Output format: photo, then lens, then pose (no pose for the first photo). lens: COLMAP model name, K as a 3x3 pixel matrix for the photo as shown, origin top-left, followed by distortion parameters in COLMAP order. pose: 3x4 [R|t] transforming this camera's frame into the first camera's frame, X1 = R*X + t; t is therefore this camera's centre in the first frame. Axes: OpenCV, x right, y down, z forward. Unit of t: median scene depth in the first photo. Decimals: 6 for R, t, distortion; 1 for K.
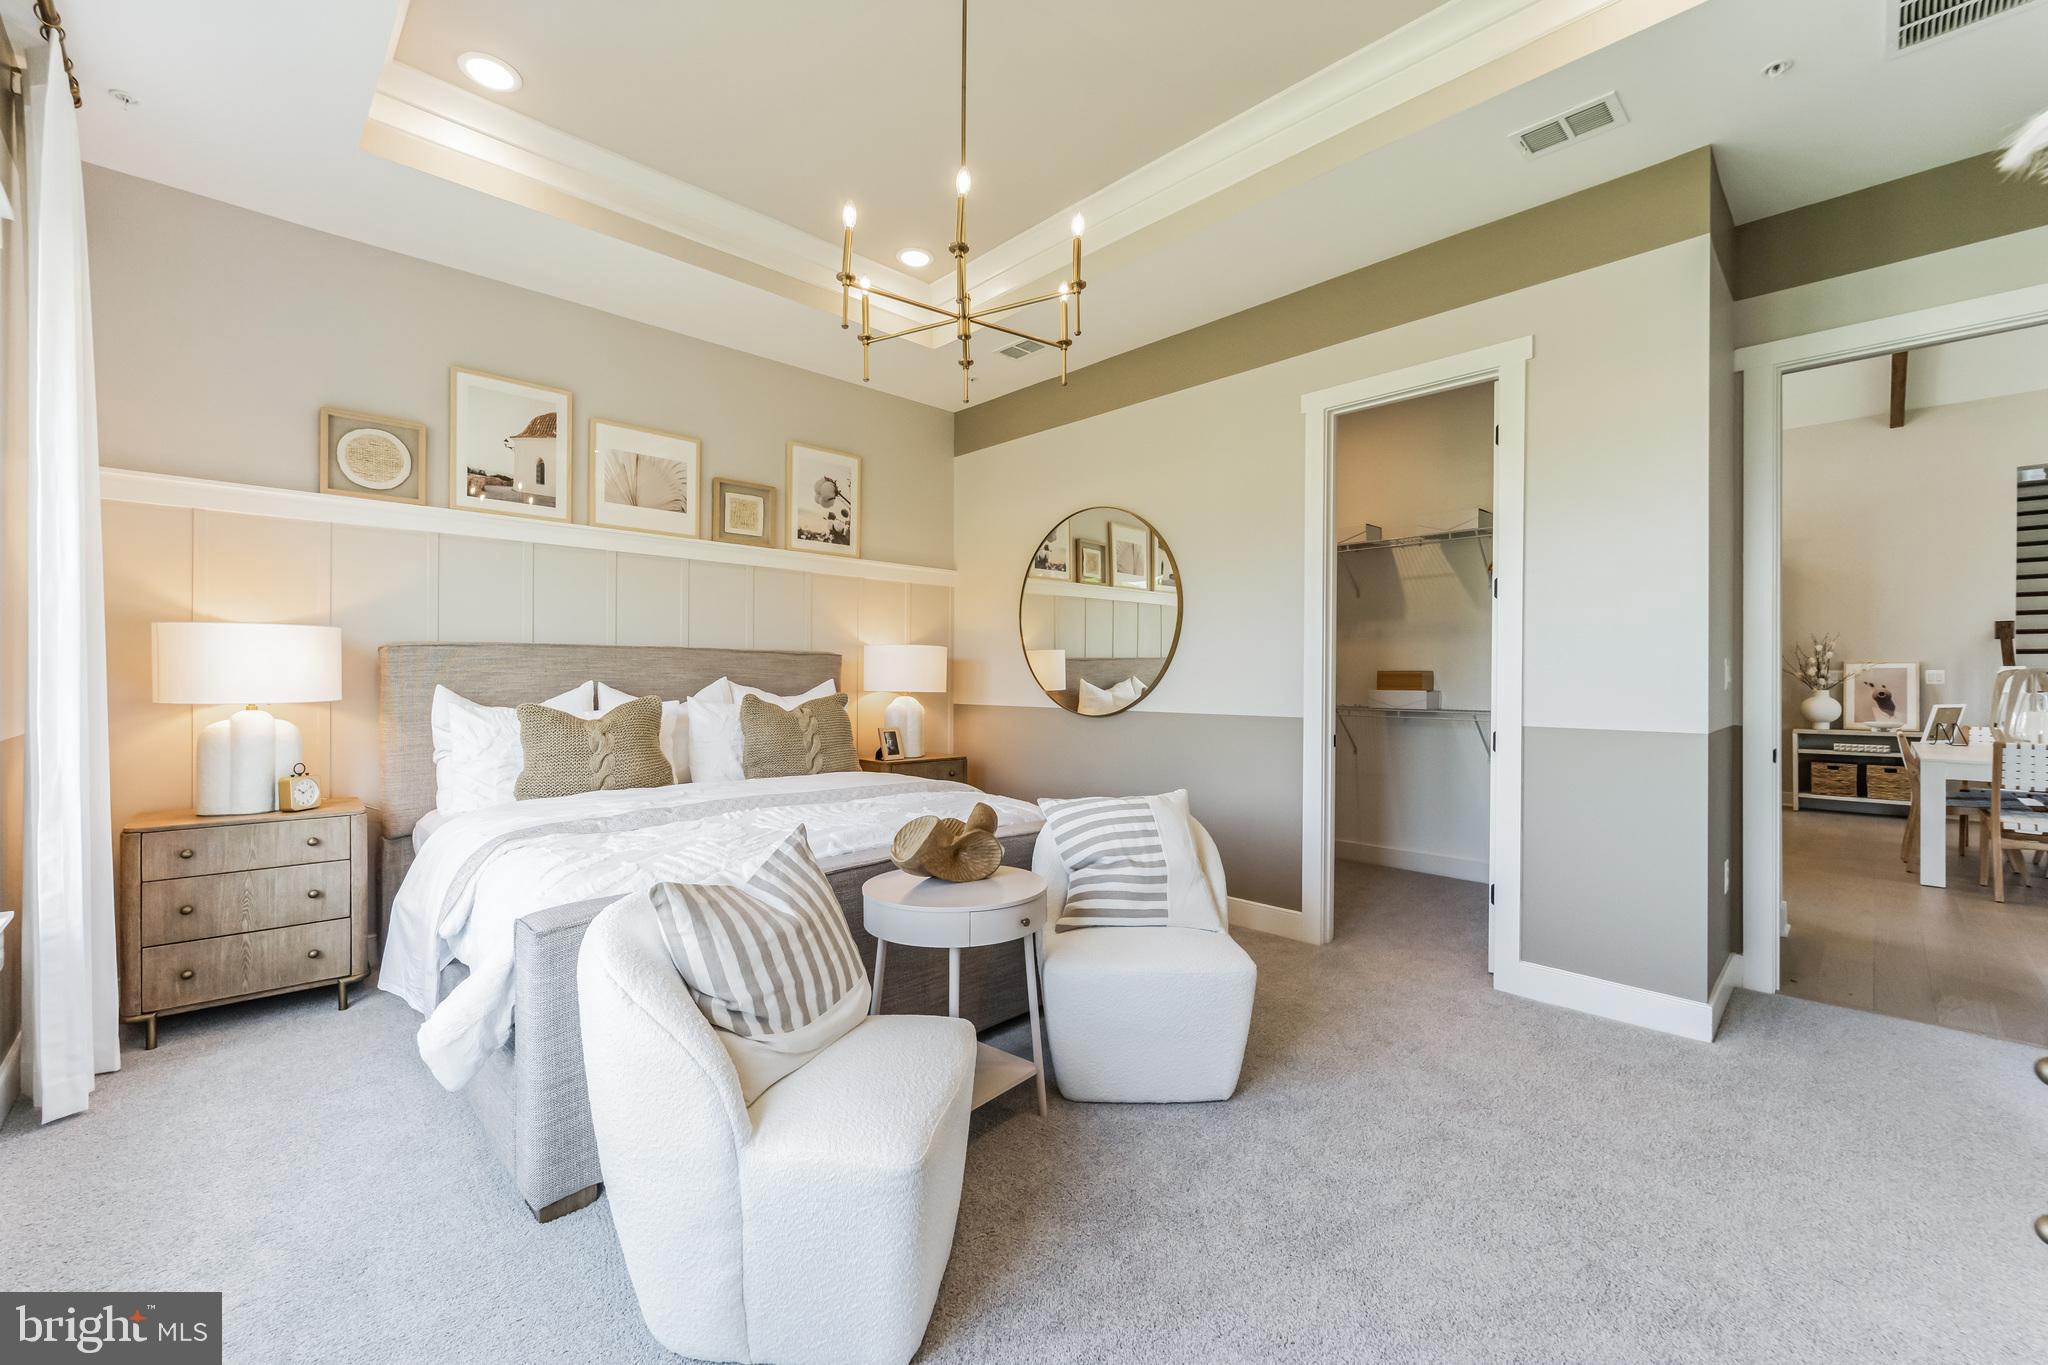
lens RADIAL K [[843.7, 0, 1024.0], [0, 843.7, 682.5], [0, 0, 1]] dist [0.000552, 0.000047]
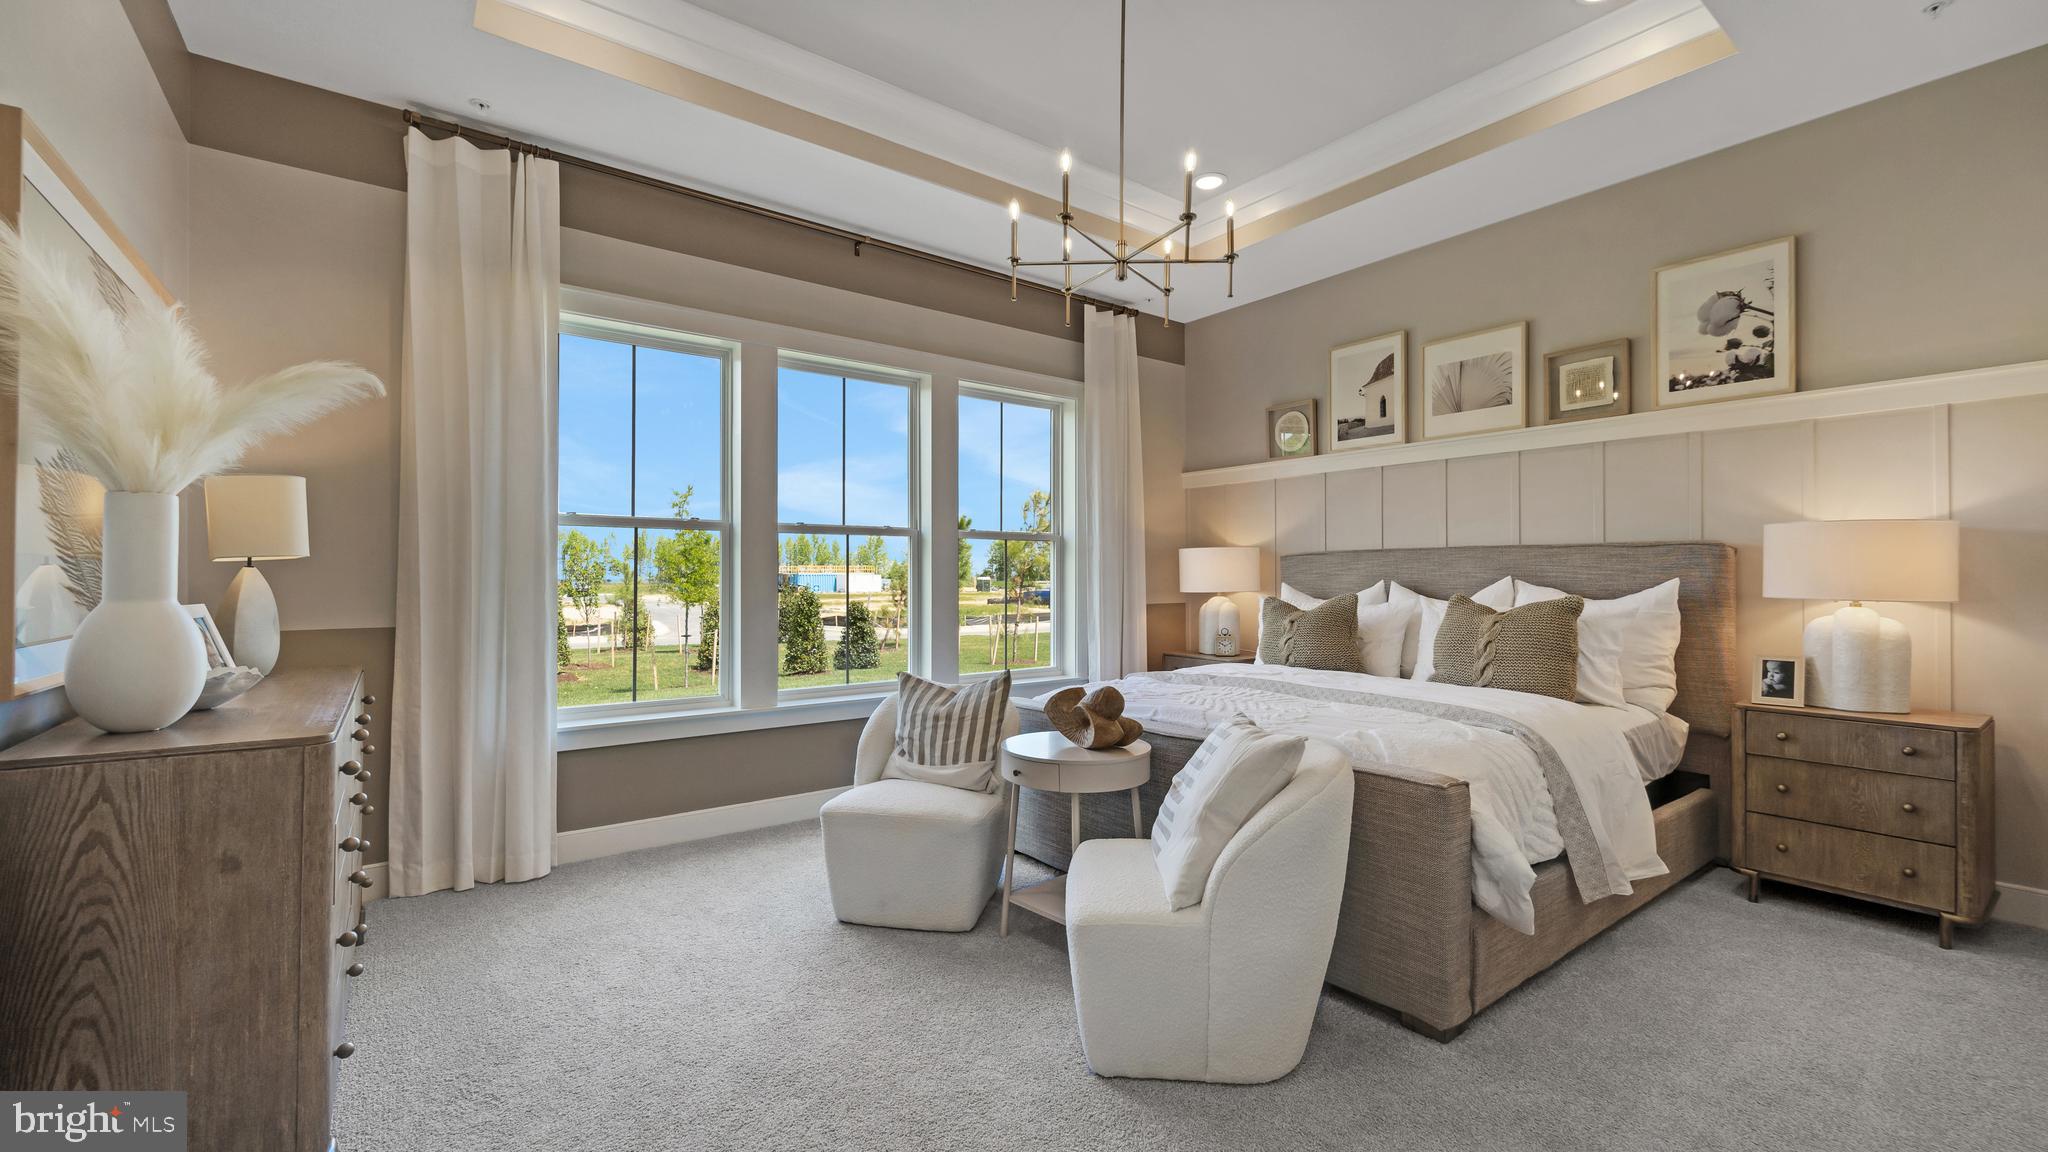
lens RADIAL K [[818.9, 0, 1024.0], [0, 818.9, 576.0], [0, 0, 1]] dist [-0.001604, -0.000234]
pose [[-0.142066, -0.000135, -0.989857, 0.558801], [-0.002369, 0.999997, 0.000204, -0.004668], [0.989854, 0.002374, -0.142066, 0.551408]]
